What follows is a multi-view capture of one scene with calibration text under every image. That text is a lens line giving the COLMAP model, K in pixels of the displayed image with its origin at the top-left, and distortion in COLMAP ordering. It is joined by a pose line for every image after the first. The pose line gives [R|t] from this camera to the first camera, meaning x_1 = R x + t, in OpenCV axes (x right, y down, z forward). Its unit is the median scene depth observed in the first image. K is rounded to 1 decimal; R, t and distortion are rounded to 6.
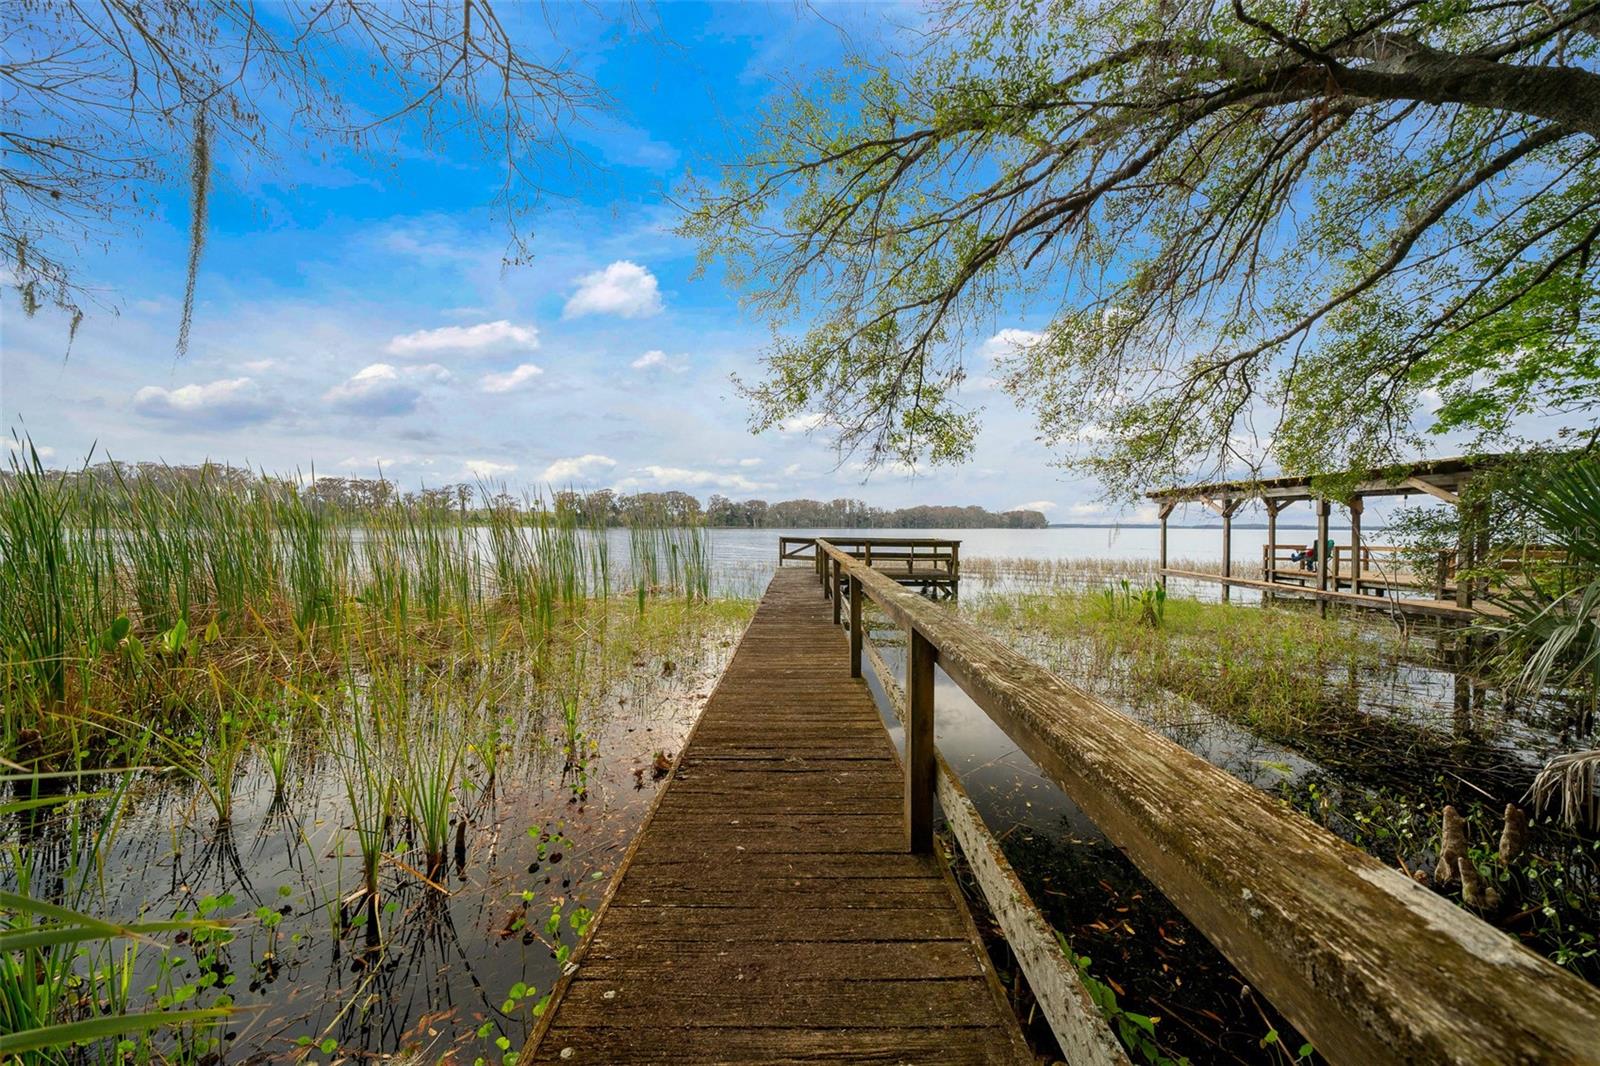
lens RADIAL K [[541.7, 0, 799.4], [0, 541.7, 527.9], [0, 0, 1]] dist [-0.001294, -0.000103]
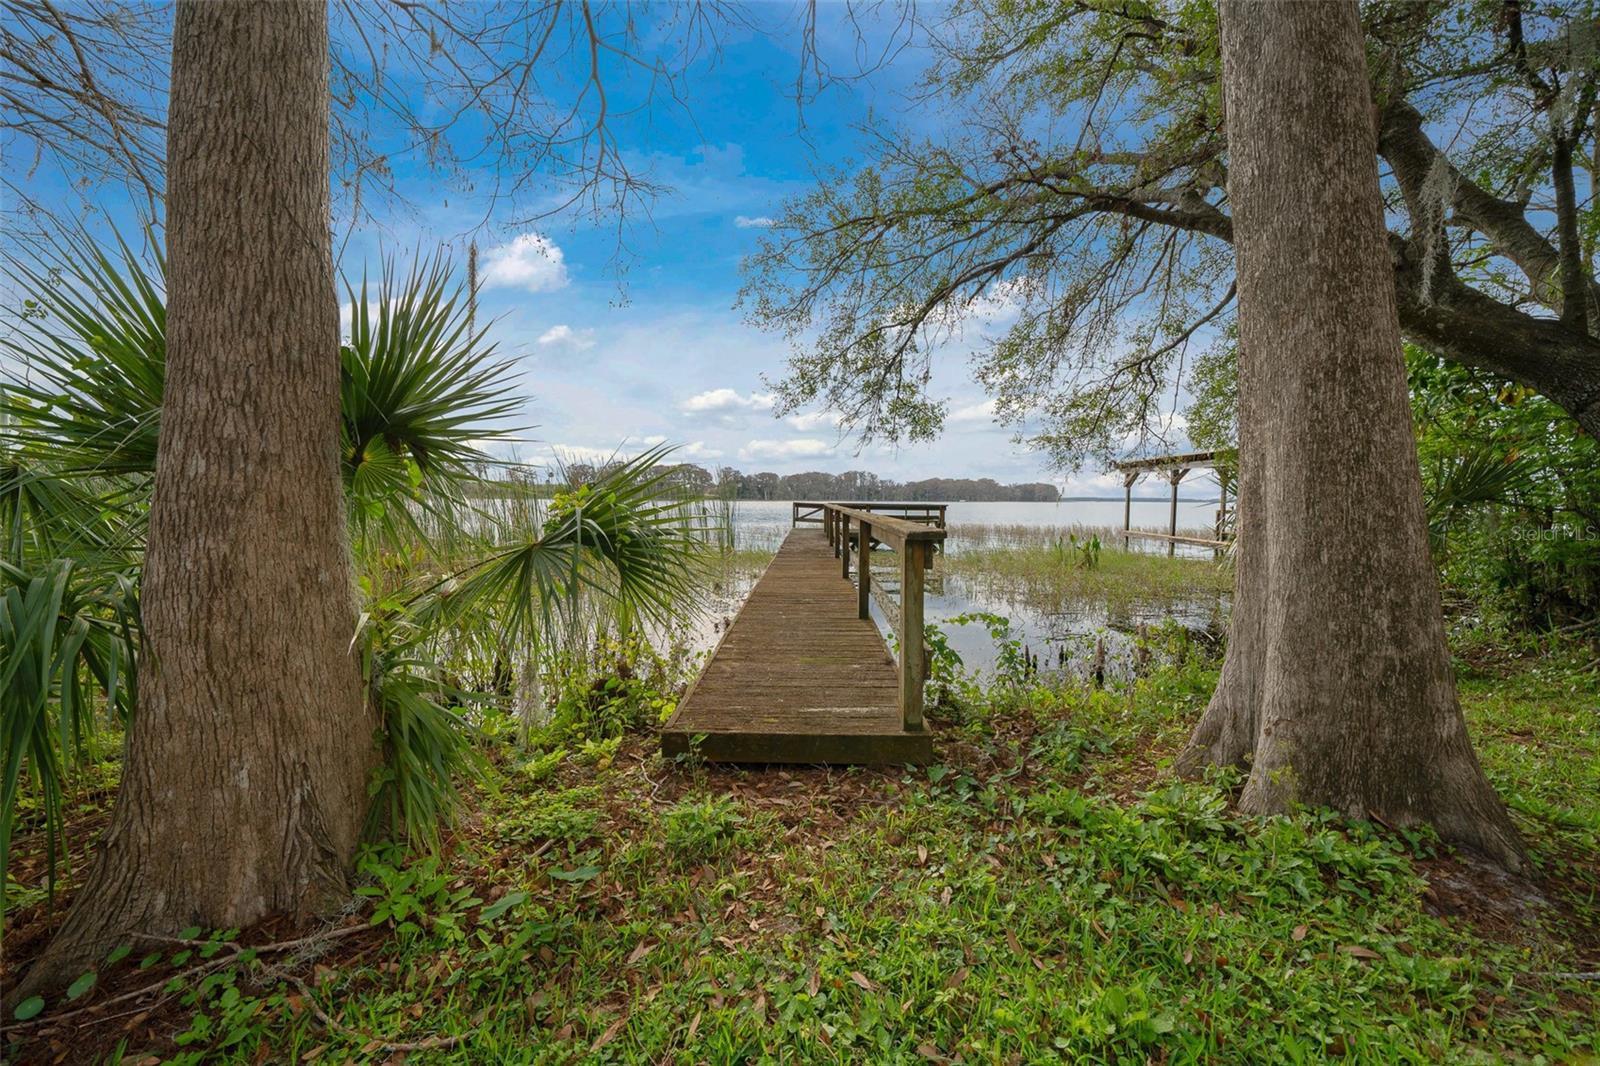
lens RADIAL K [[541.7, 0, 799.4], [0, 541.7, 527.9], [0, 0, 1]] dist [-0.001294, -0.000103]
pose [[0.999795, 0.003477, -0.019967, 0.000545], [-0.002467, 0.998727, 0.050385, 0.027894], [0.020117, -0.050326, 0.998530, -0.332059]]
